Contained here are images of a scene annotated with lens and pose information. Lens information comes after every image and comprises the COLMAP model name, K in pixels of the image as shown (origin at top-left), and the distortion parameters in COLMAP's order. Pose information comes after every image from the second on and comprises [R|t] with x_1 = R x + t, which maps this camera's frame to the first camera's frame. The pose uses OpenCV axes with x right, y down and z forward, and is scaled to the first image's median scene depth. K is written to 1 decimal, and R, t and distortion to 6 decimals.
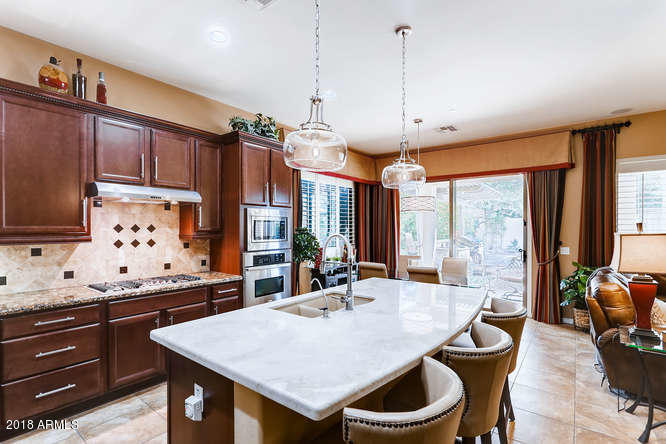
lens RADIAL K [[317.1, 0, 329.9], [0, 317.1, 227.6], [0, 0, 1]] dist [-0.007596, -0.000088]
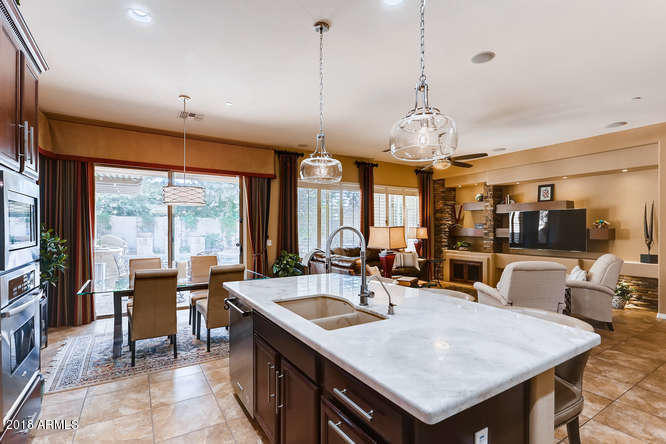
lens RADIAL K [[316.5, 0, 333.4], [0, 316.5, 228.0], [0, 0, 1]] dist [0.001754, 0.000285]
pose [[0.336425, -0.004540, 0.941699, -0.558629], [0.001869, 0.999990, 0.004153, 0.013564], [-0.941708, 0.000363, 0.336430, 0.490535]]
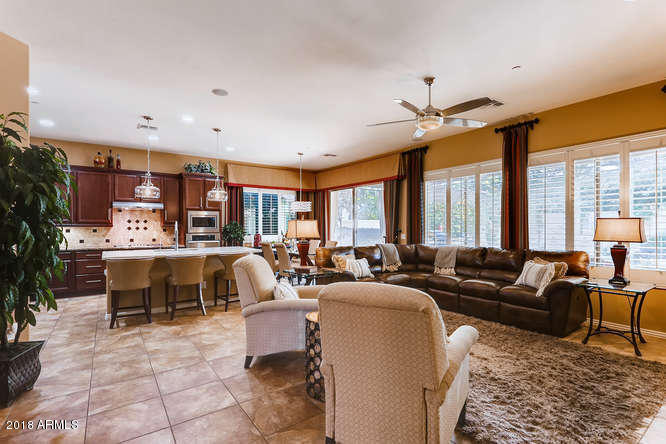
lens RADIAL K [[317.7, 0, 333.0], [0, 317.7, 222.0], [0, 0, 1]] dist [-0.004895, -0.000099]
pose [[0.960033, -0.010141, -0.279703, 1.270187], [0.005741, 0.999847, -0.016545, 0.049372], [0.279828, 0.014278, 0.959944, -0.707902]]
